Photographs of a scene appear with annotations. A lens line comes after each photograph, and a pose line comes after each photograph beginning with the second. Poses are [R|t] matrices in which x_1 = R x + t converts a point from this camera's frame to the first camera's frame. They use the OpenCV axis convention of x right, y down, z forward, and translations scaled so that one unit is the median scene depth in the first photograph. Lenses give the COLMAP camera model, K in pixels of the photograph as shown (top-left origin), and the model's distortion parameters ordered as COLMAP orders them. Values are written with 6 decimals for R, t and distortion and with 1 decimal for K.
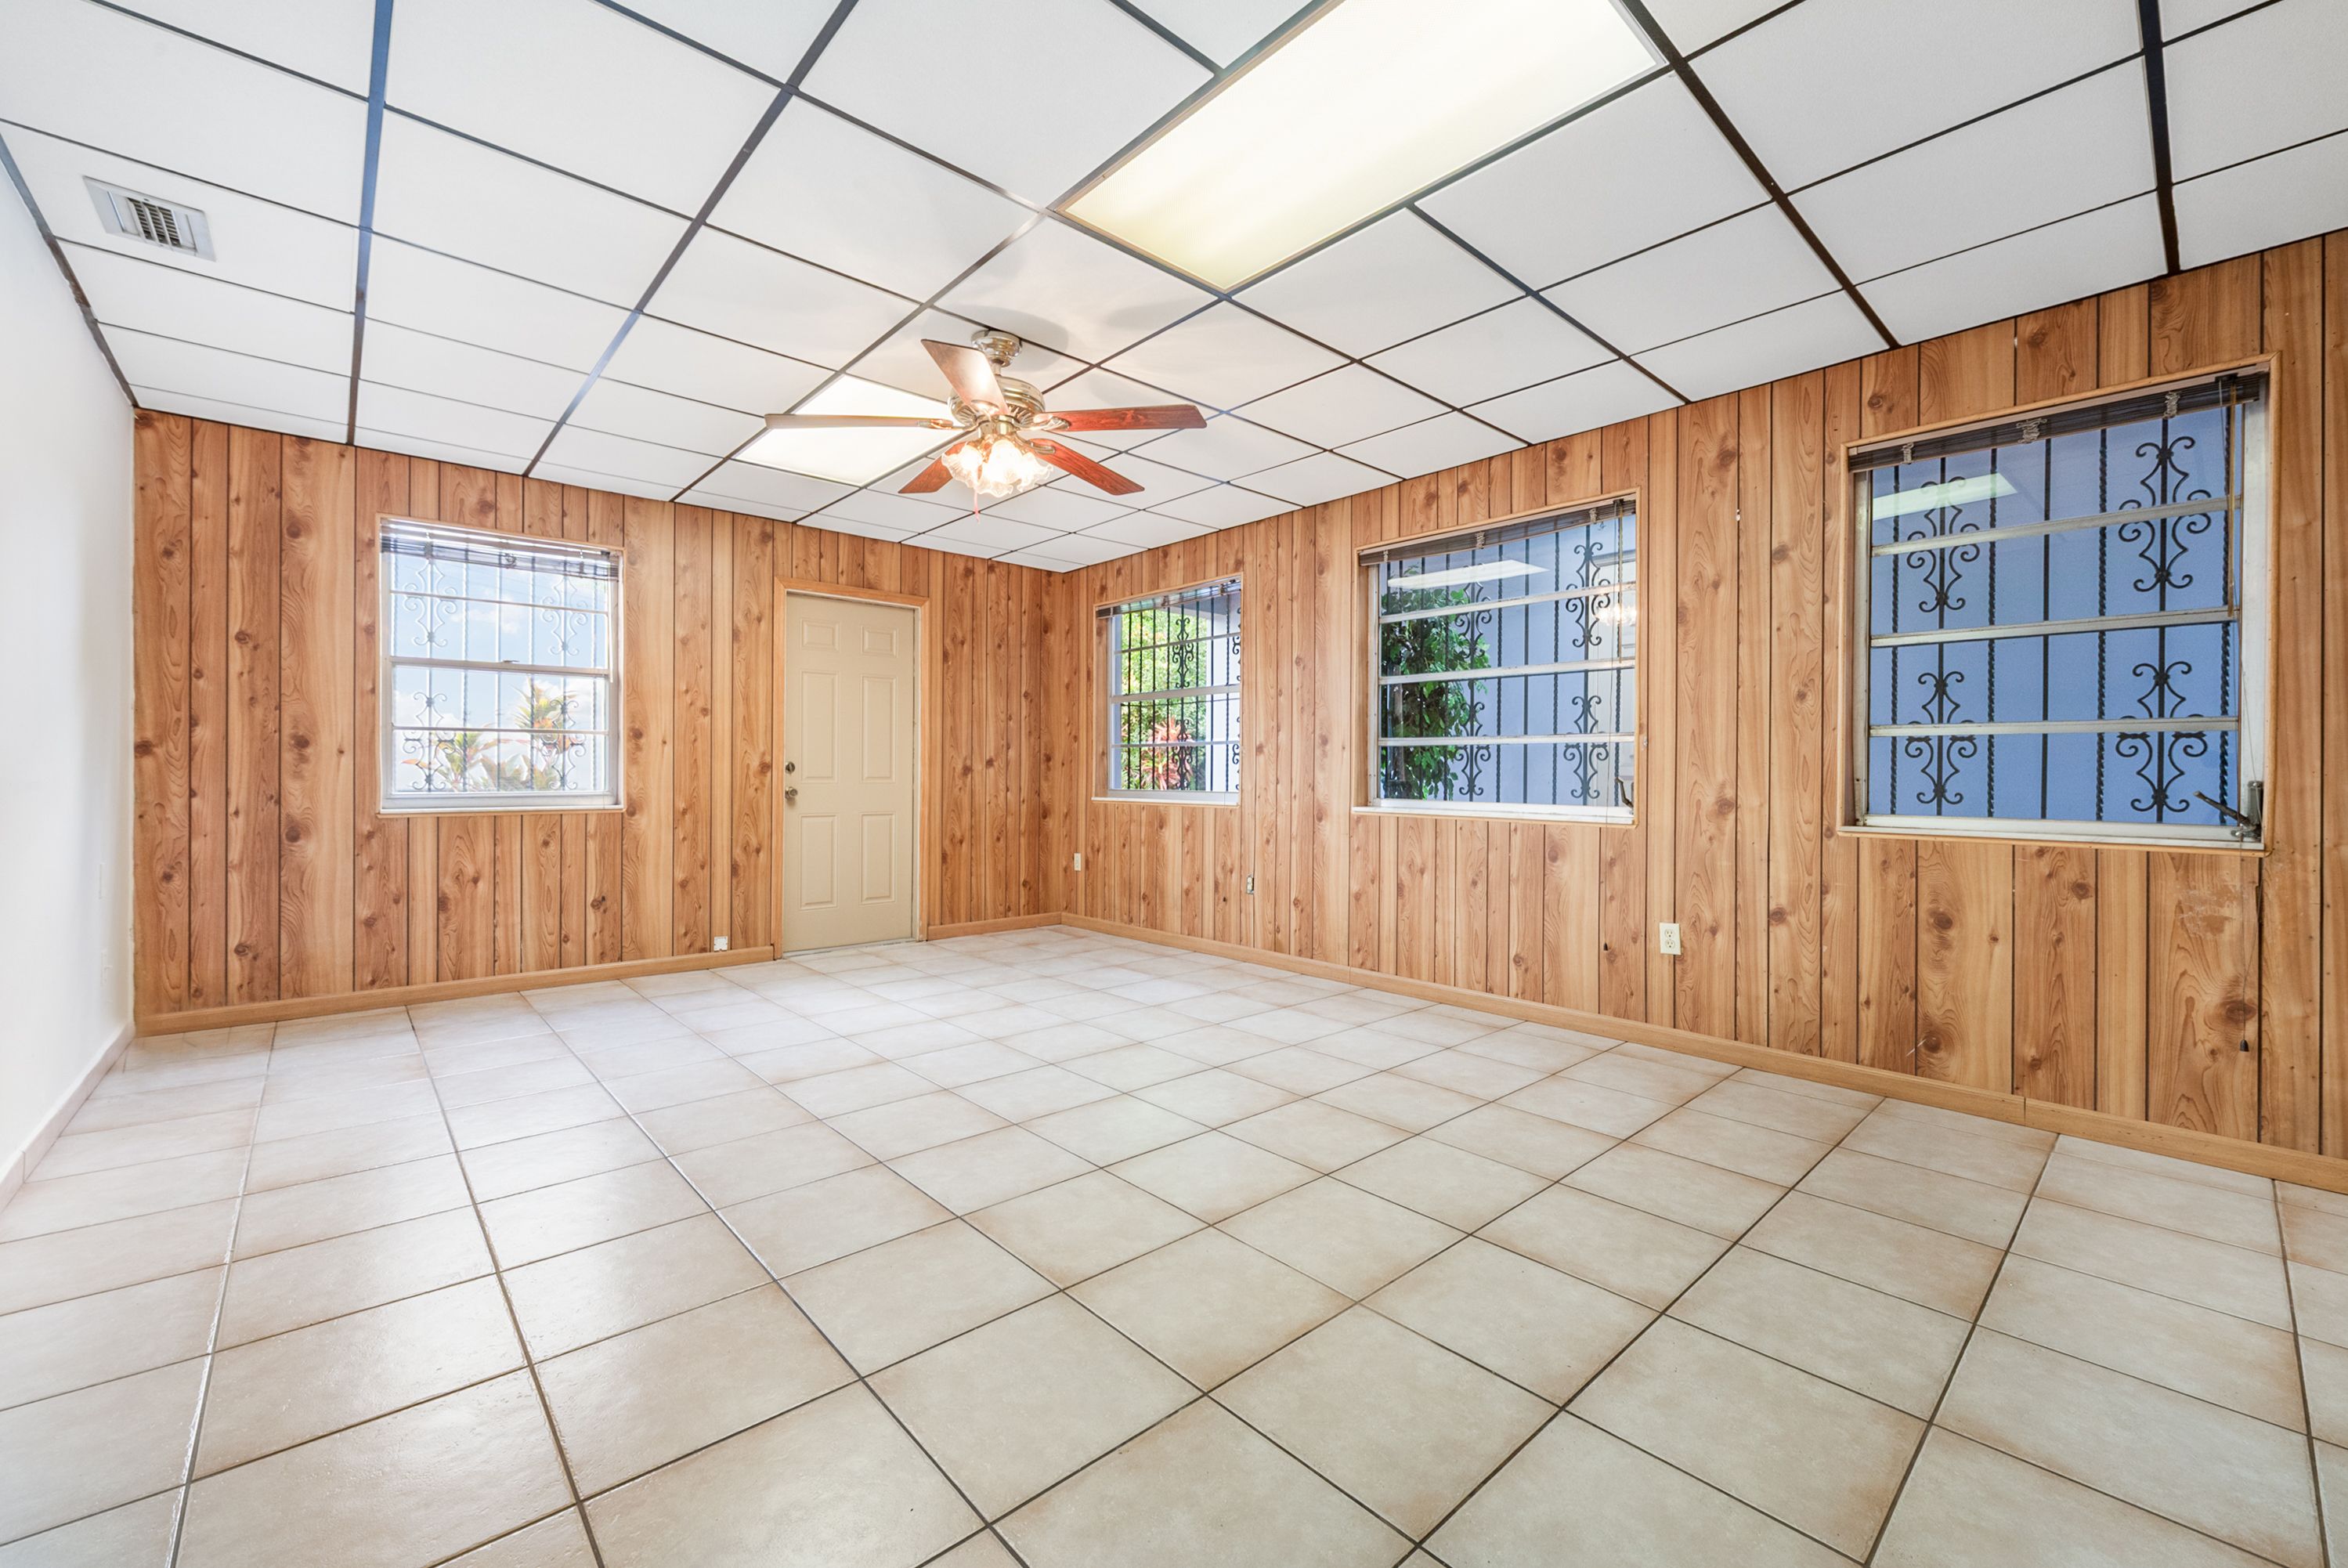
lens RADIAL K [[942.7, 0, 1178.1], [0, 942.7, 775.7], [0, 0, 1]] dist [-0.000385, -0.000085]
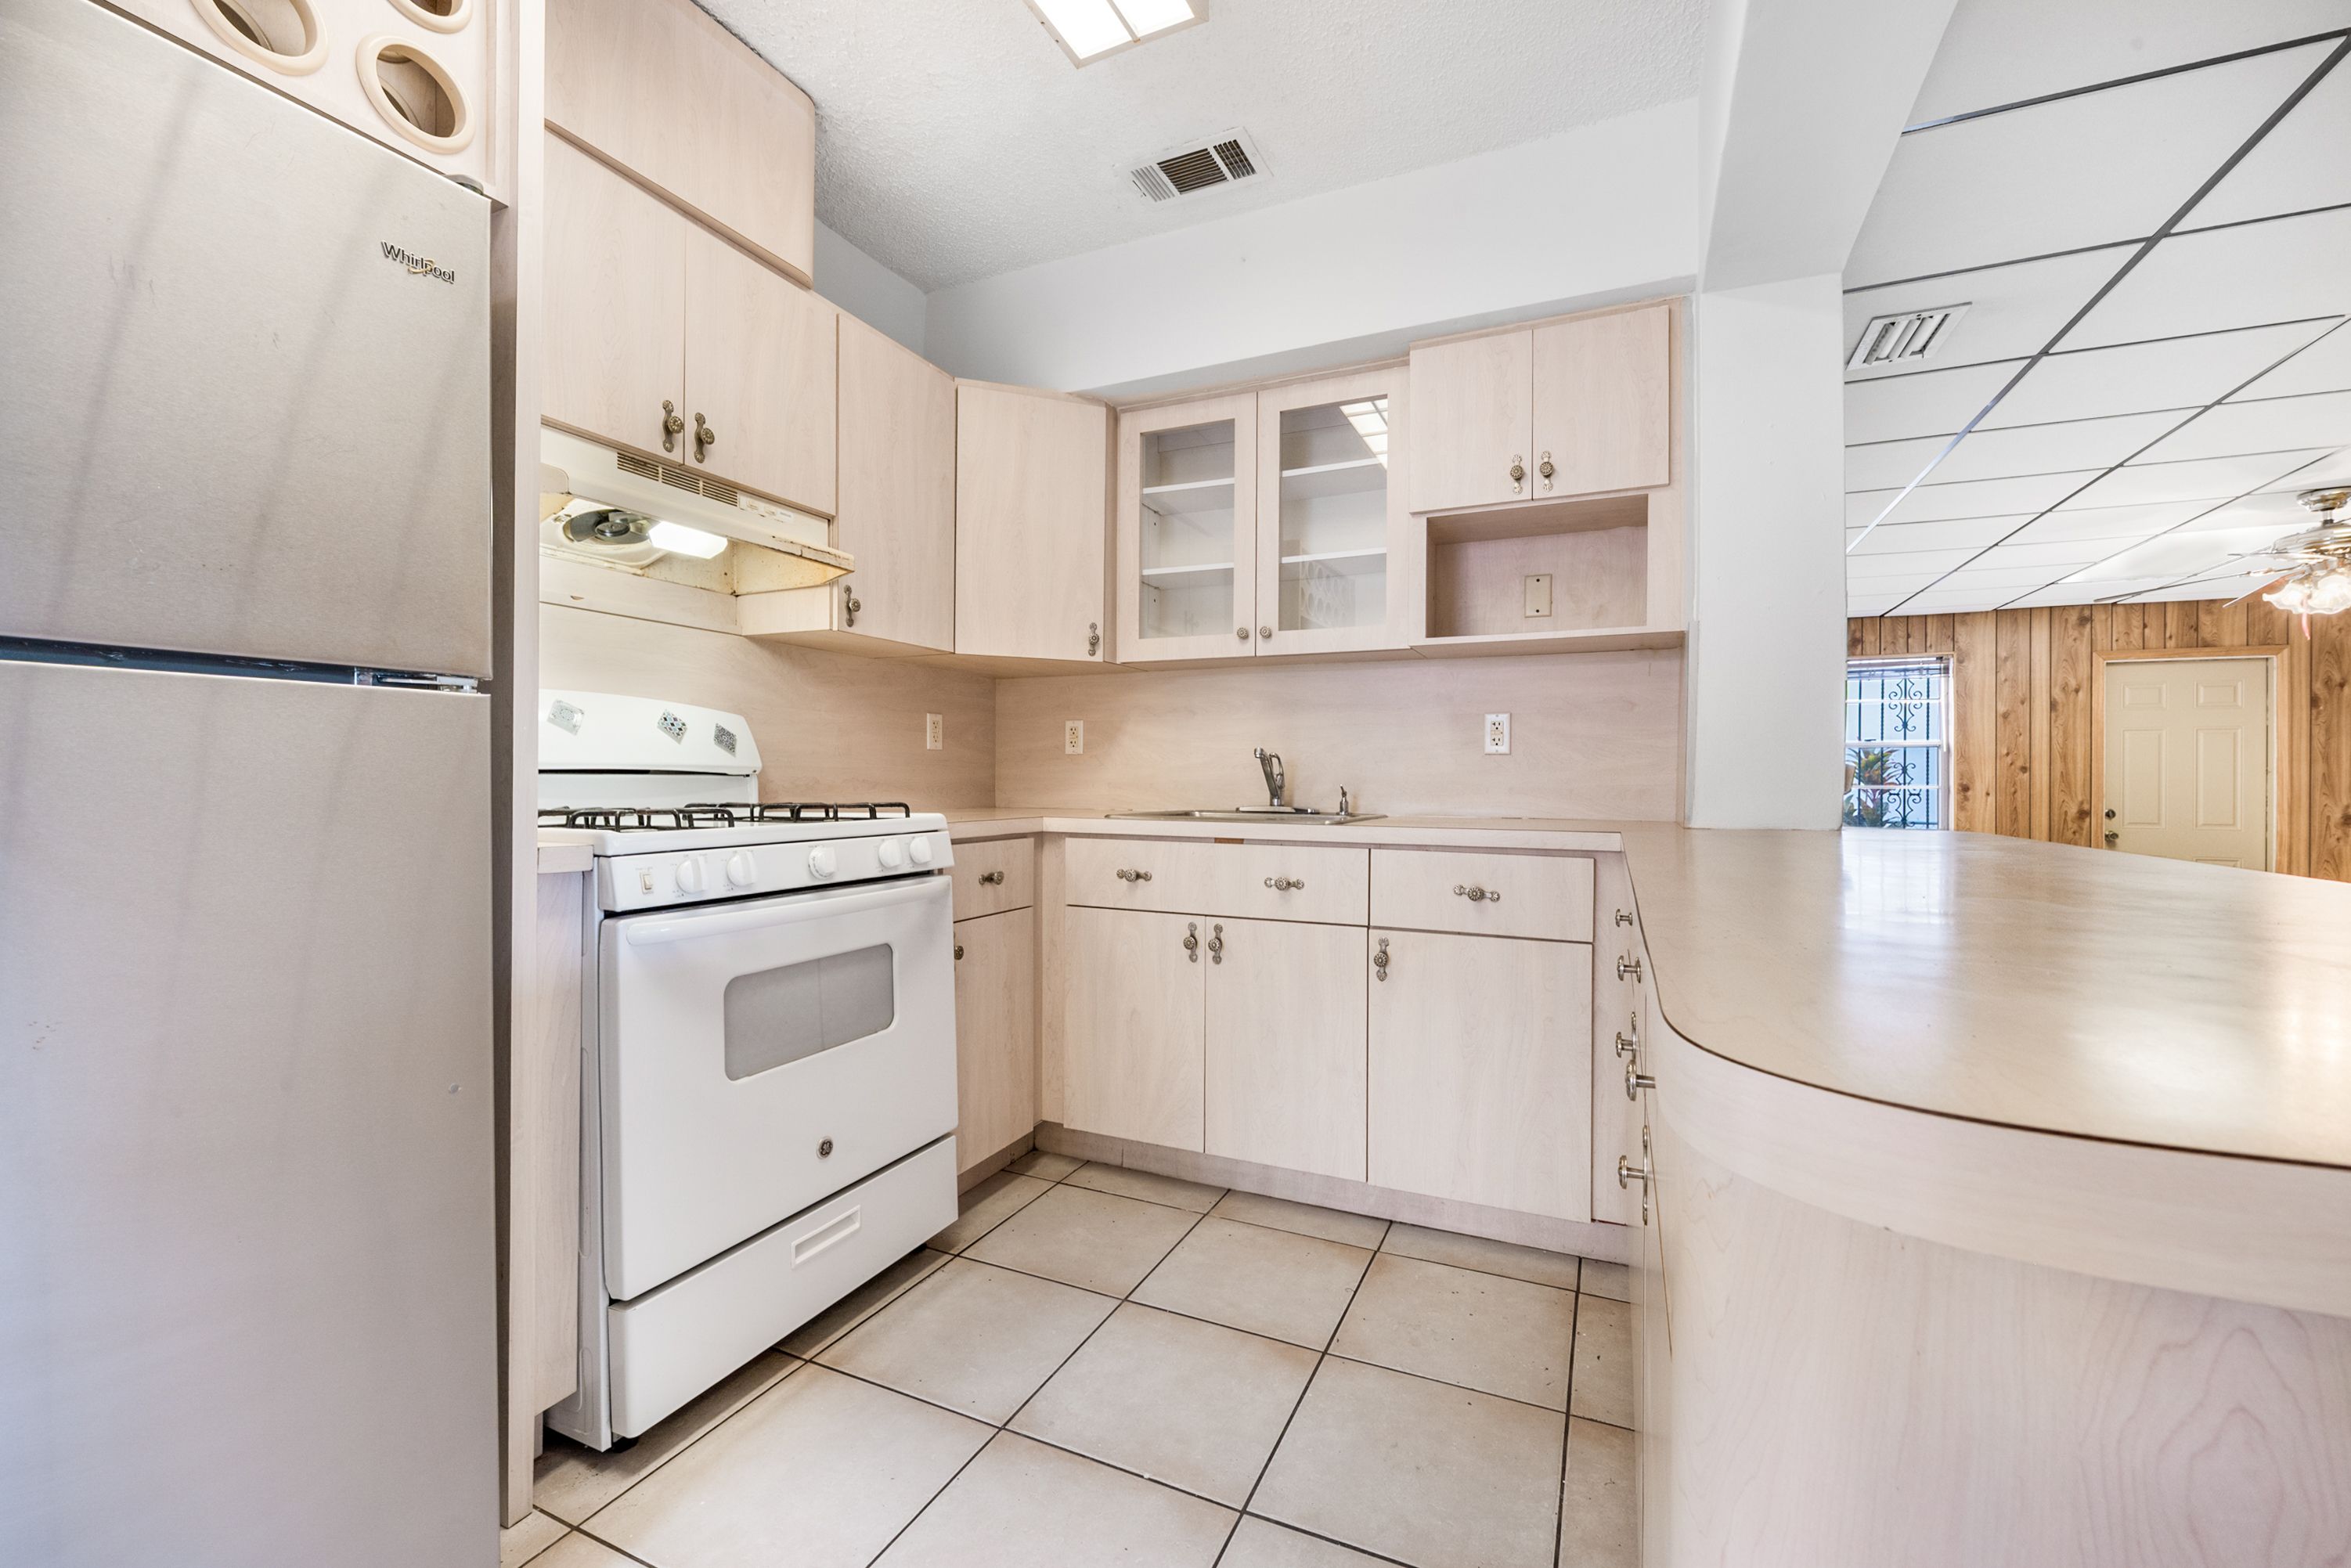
lens RADIAL K [[942.5, 0, 1200.4], [0, 942.5, 780.6], [0, 0, 1]] dist [-0.000495, -0.000195]
pose [[0.408217, -0.003191, -0.912879, 0.191814], [-0.004476, 0.999975, -0.005497, -0.038716], [0.912874, 0.006330, 0.408192, -0.500693]]
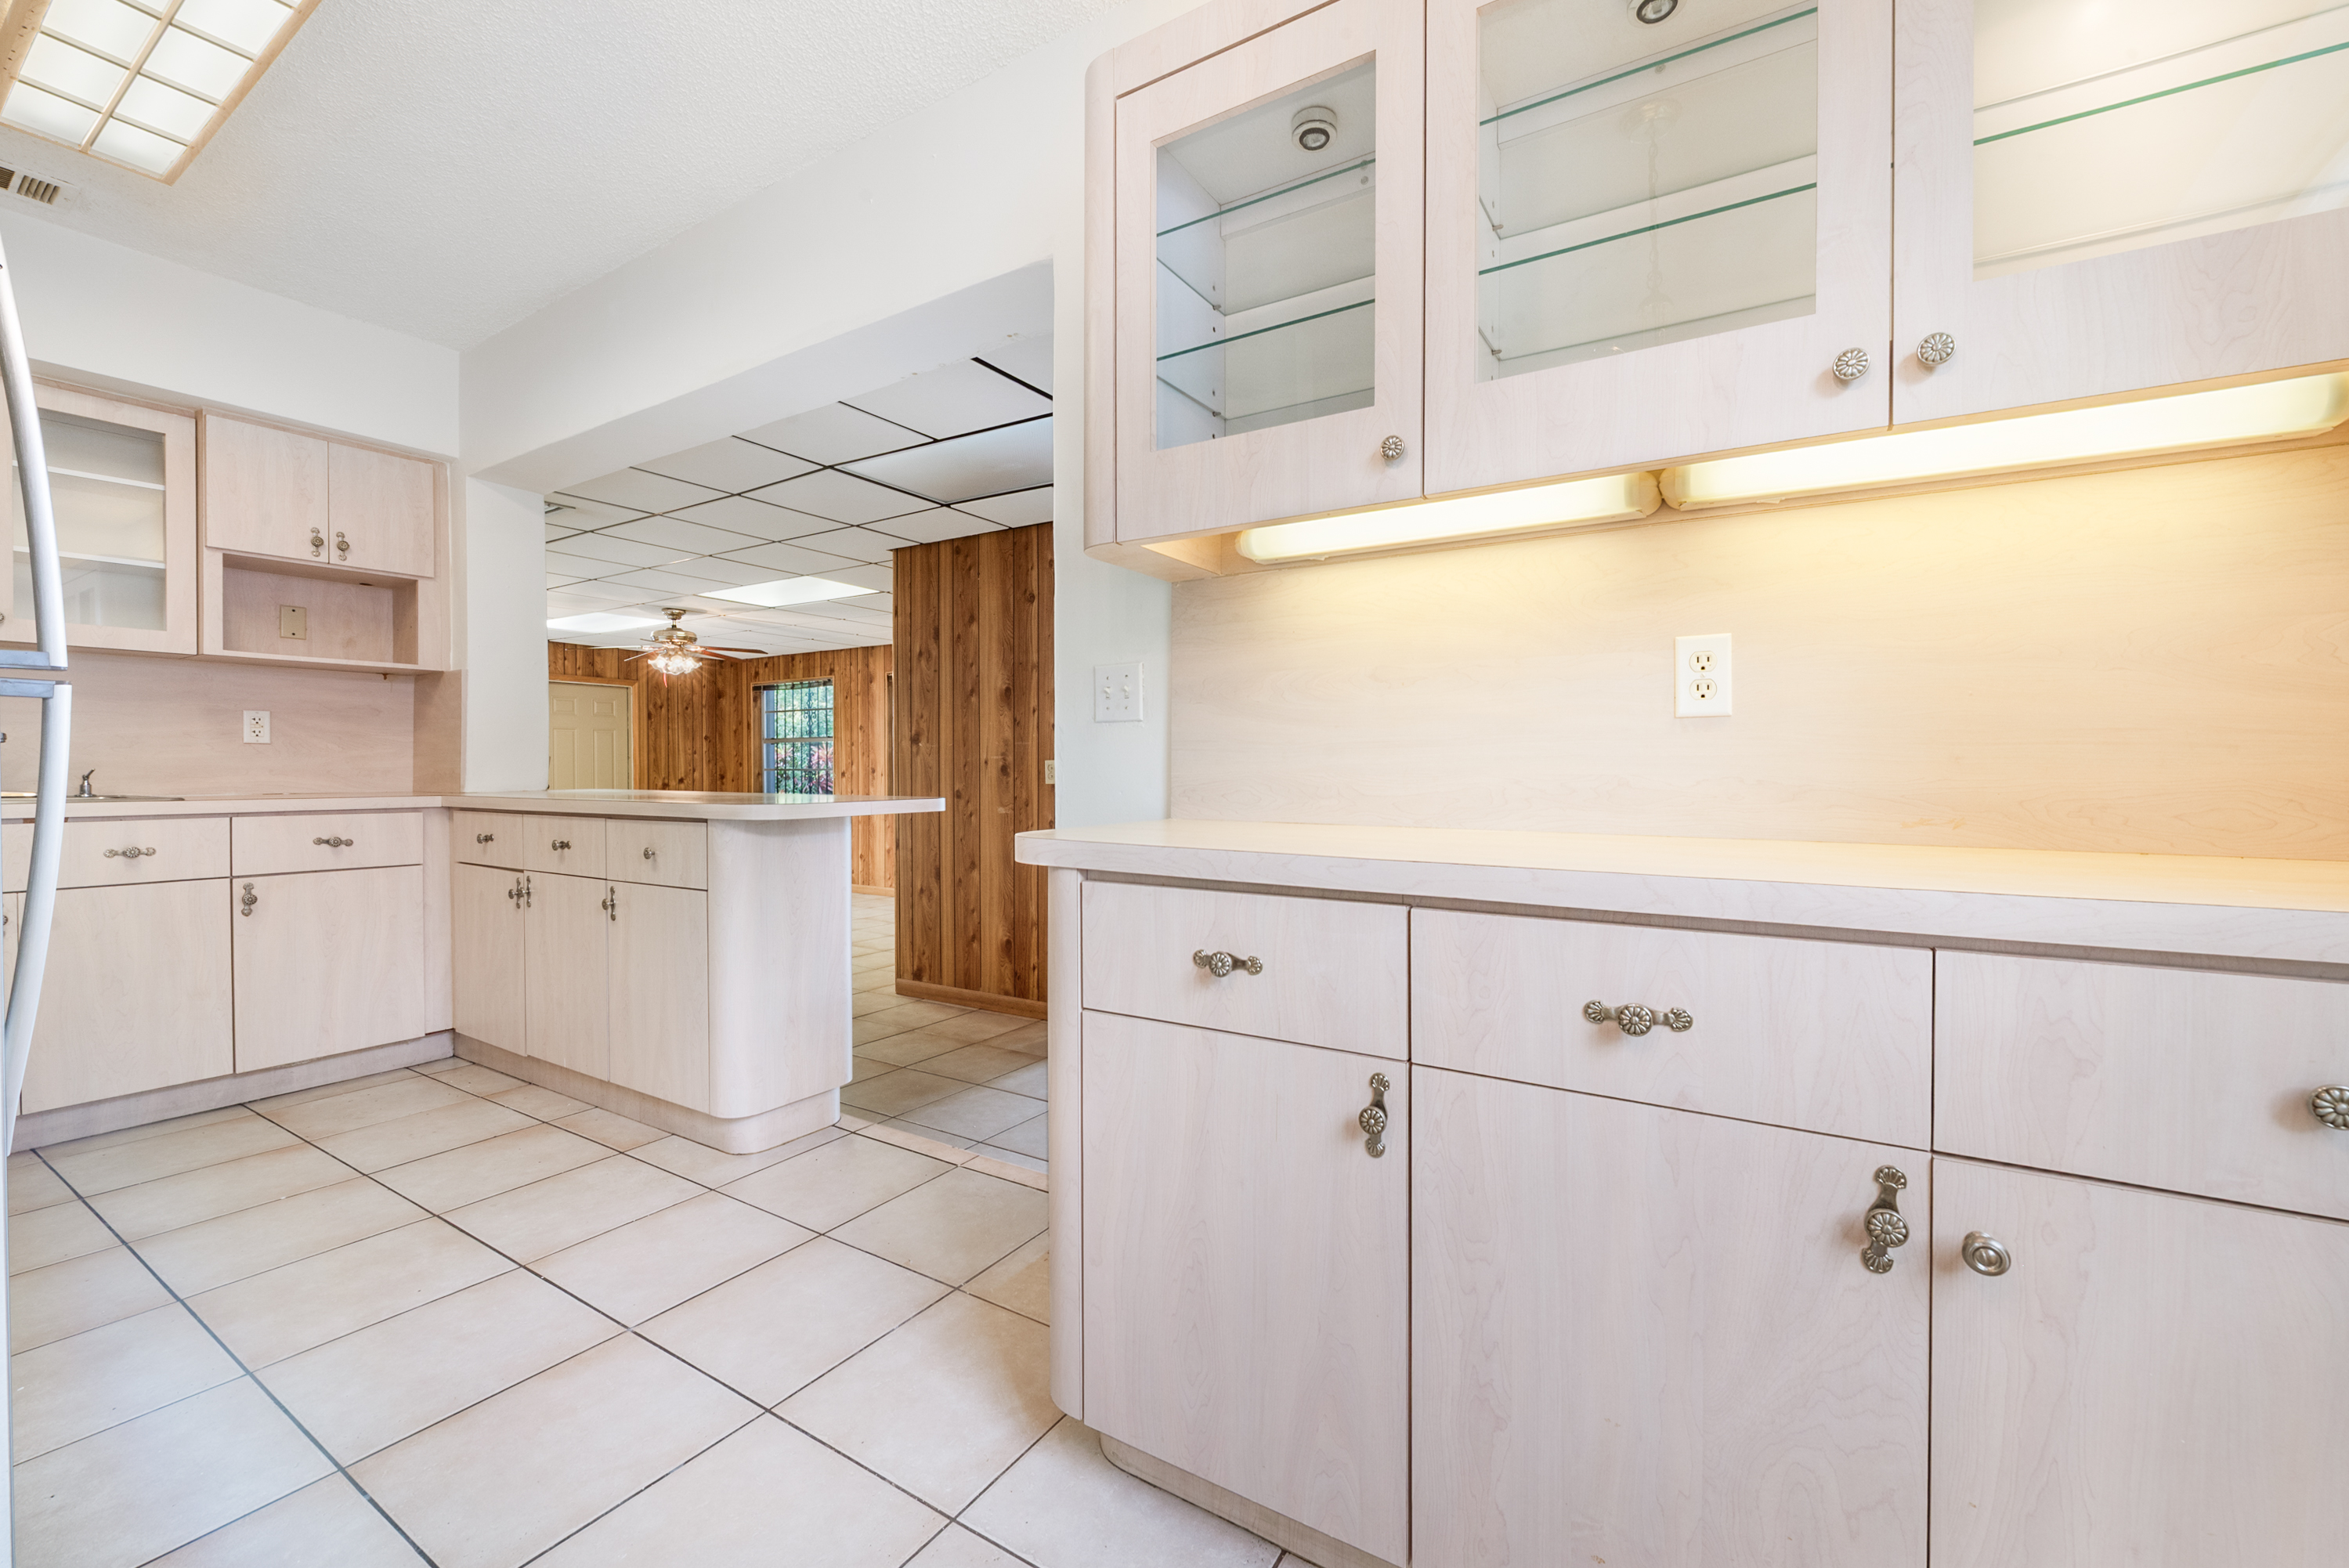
lens RADIAL K [[941.7, 0, 1199.4], [0, 941.7, 780.6], [0, 0, 1]] dist [-0.000495, -0.000195]
pose [[0.958133, -0.010142, 0.286142, 0.220785], [0.006242, 0.999875, 0.014538, -0.036720], [-0.286254, -0.012143, 0.958077, -0.934181]]
